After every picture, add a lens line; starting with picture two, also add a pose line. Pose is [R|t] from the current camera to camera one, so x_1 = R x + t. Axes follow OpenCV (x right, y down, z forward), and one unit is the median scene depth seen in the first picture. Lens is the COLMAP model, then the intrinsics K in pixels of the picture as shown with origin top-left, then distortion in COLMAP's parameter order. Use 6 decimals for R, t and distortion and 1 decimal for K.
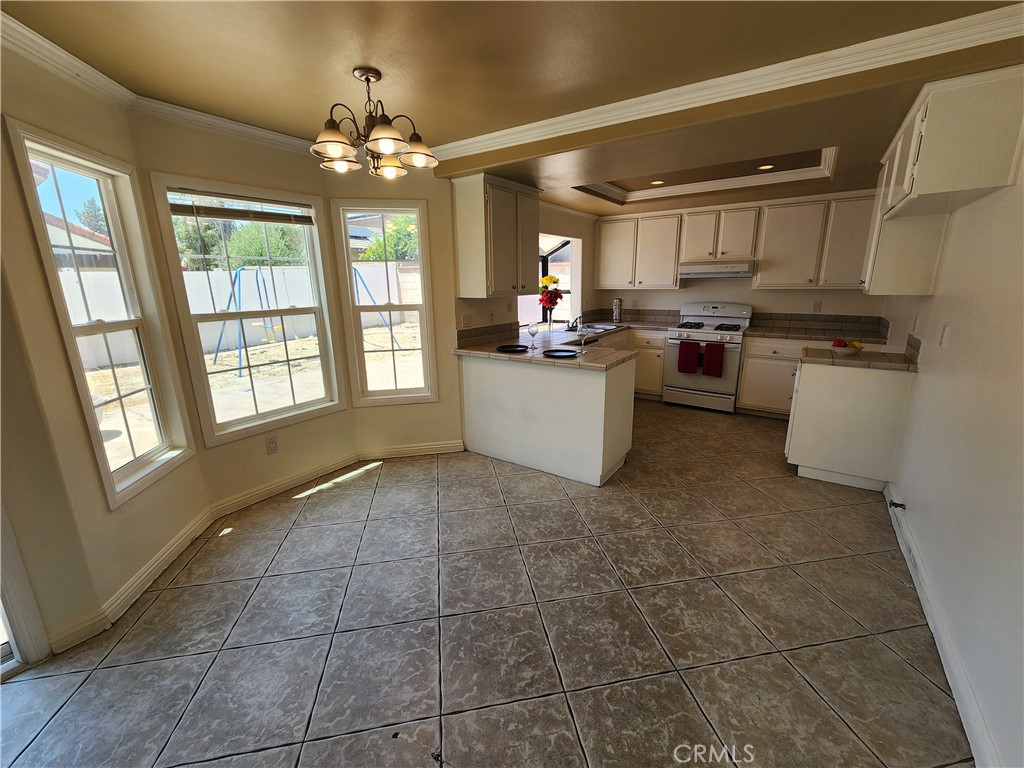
lens RADIAL K [[420.5, 0, 513.1], [0, 420.5, 384.0], [0, 0, 1]] dist [-0.000157, -0.001390]
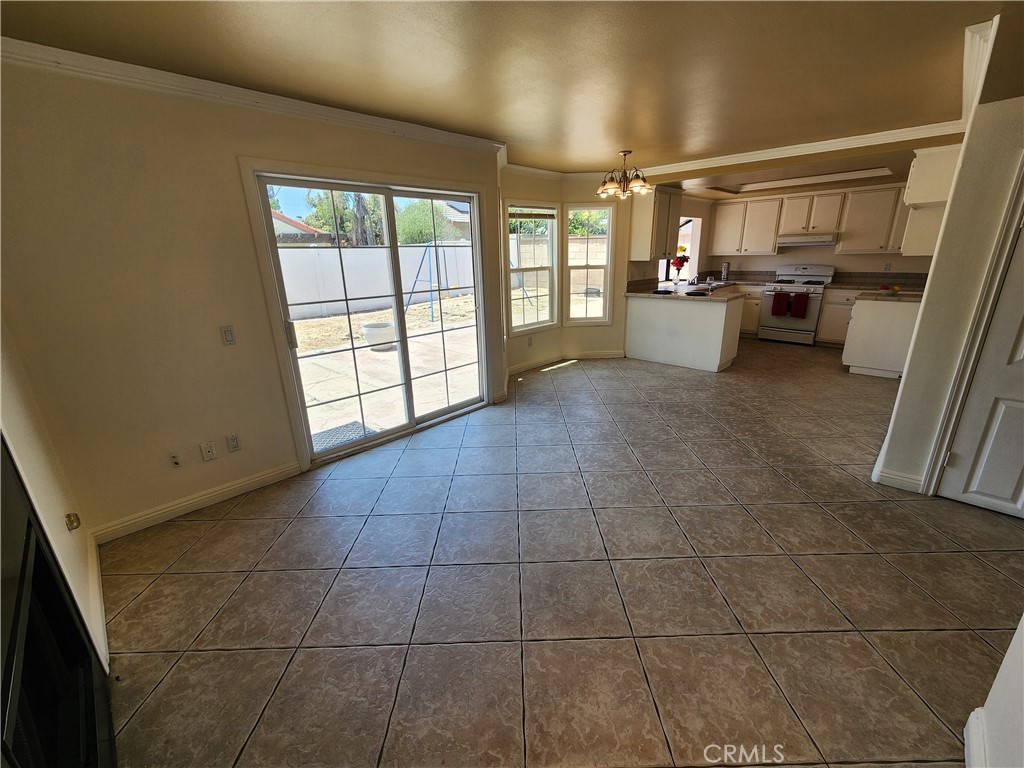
lens RADIAL K [[420.5, 0, 513.0], [0, 420.5, 389.7], [0, 0, 1]] dist [-0.000157, -0.001390]
pose [[0.985226, 0.041050, -0.166269, -0.215231], [-0.028670, 0.996681, 0.076188, 0.139244], [0.168844, -0.070296, 0.983133, -0.546423]]
